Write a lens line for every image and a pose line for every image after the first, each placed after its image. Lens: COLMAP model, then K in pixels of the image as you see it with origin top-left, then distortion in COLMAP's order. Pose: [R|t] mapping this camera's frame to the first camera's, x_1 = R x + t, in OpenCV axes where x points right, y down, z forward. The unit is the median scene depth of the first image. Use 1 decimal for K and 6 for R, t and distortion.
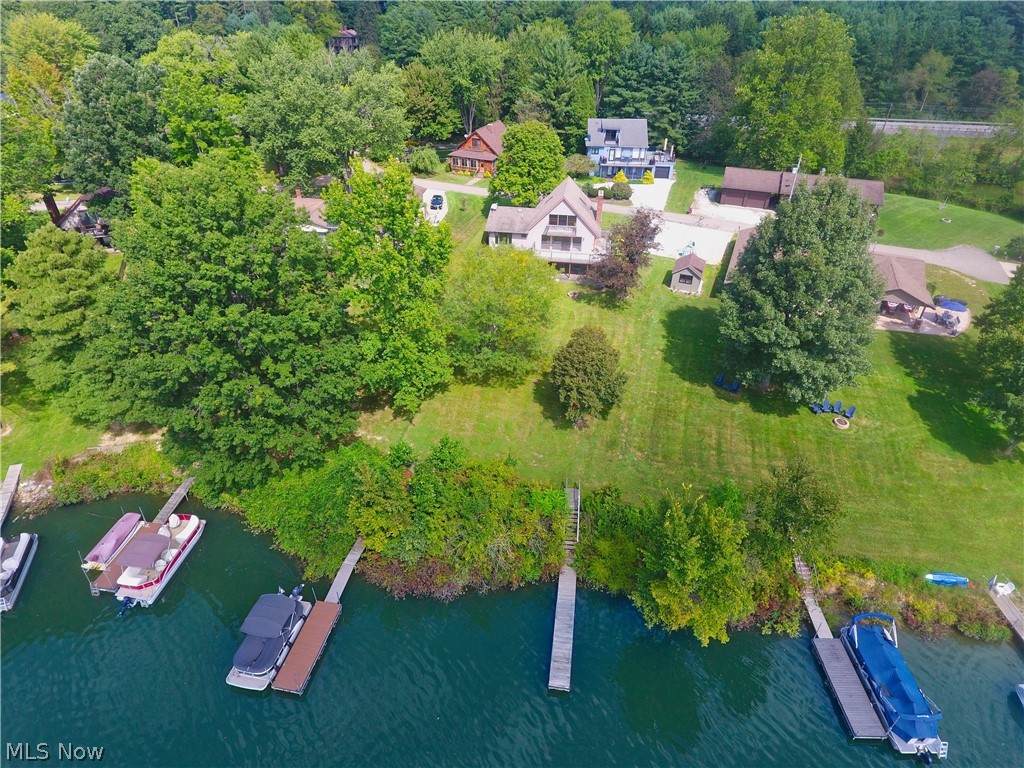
lens RADIAL K [[592.9, 0, 512.0], [0, 592.9, 384.0], [0, 0, 1]] dist [-0.001823, 0.000628]
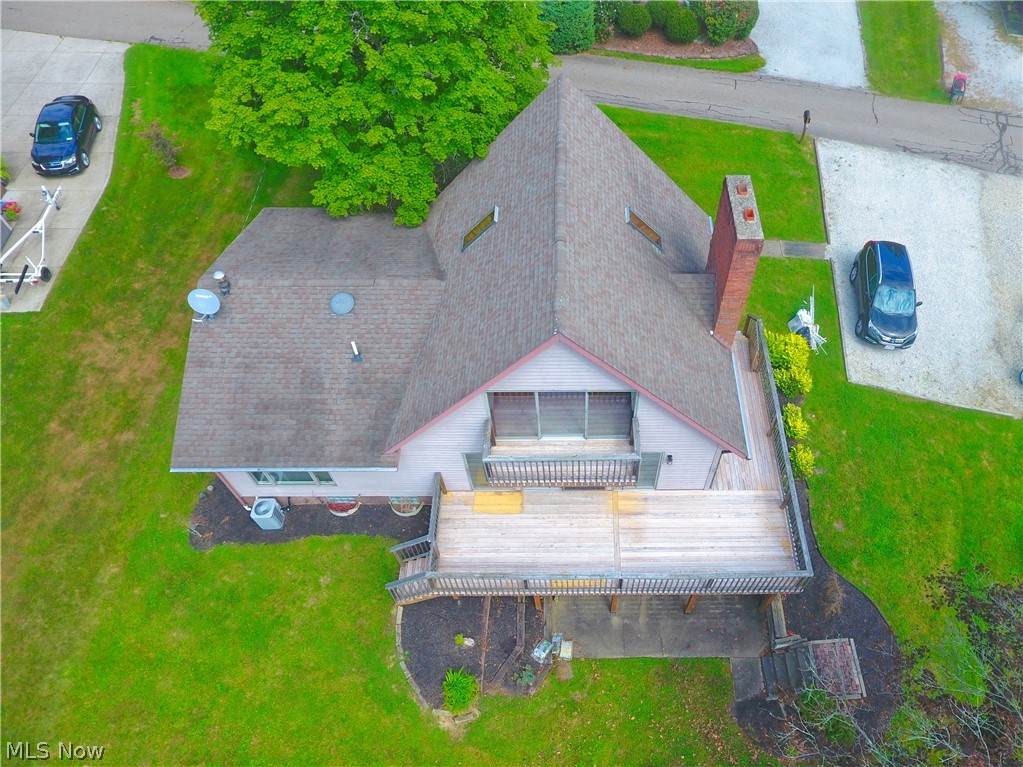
lens RADIAL K [[676.3, 0, 583.9], [0, 676.3, 441.0], [0, 0, 1]] dist [-0.001224, -0.002635]
pose [[0.987184, -0.132470, 0.088992, 0.069029], [0.087881, 0.916721, 0.389742, -0.336834], [-0.133210, -0.376926, 0.916614, 0.768805]]
